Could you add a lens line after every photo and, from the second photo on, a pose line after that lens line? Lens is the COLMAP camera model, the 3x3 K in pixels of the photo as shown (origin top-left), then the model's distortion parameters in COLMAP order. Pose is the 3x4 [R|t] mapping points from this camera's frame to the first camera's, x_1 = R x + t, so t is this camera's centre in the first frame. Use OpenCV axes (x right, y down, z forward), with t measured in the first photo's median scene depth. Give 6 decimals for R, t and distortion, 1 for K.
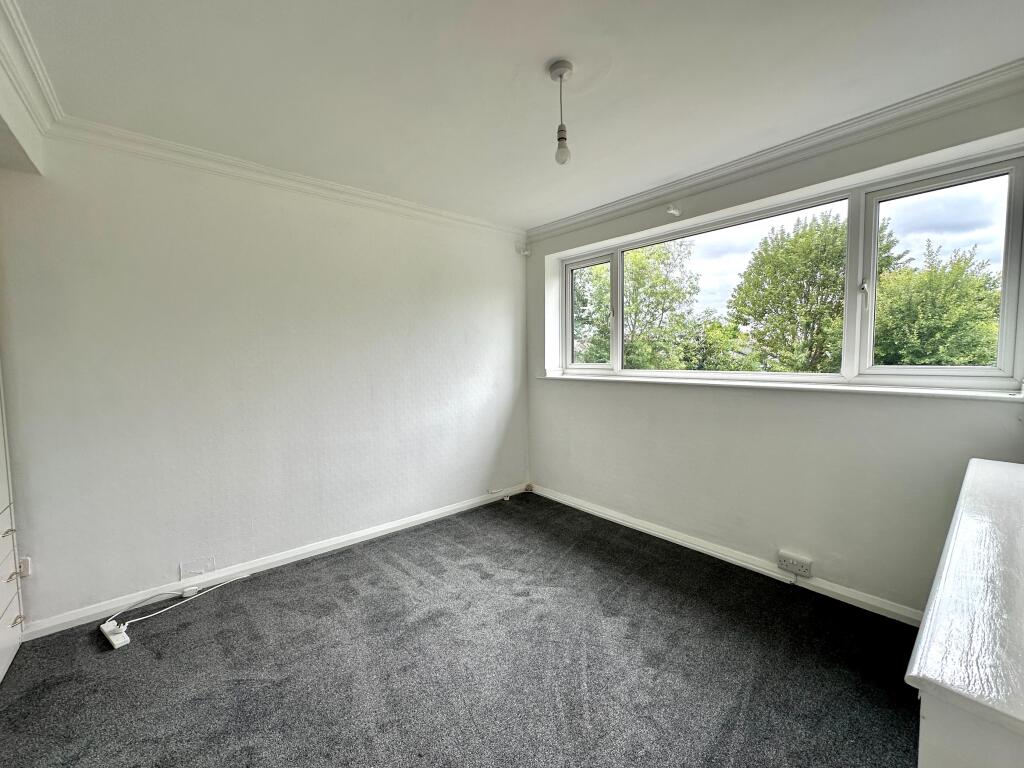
lens RADIAL K [[411.3, 0, 512.0], [0, 411.3, 384.0], [0, 0, 1]] dist [0.000461, 0.000032]
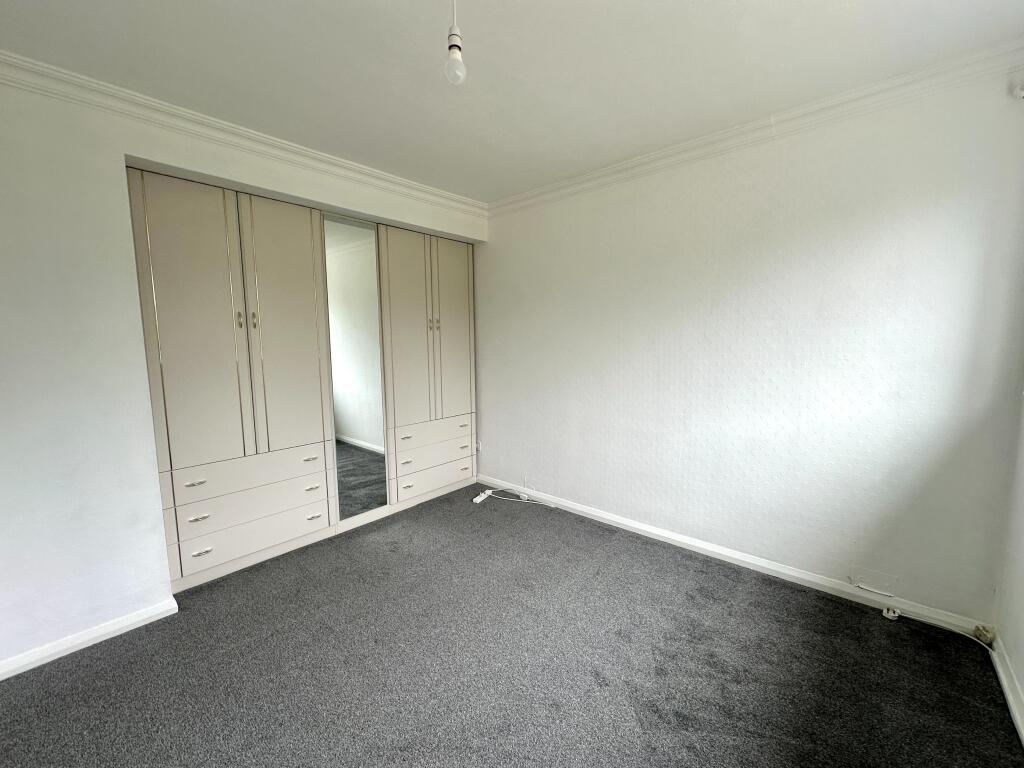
lens RADIAL K [[411.3, 0, 512.0], [0, 411.3, 384.0], [0, 0, 1]] dist [0.000461, 0.000032]
pose [[0.142179, 0.117646, -0.982825, 0.530264], [-0.053157, 0.992386, 0.111101, -0.058700], [0.988413, 0.036448, 0.147350, 0.589573]]
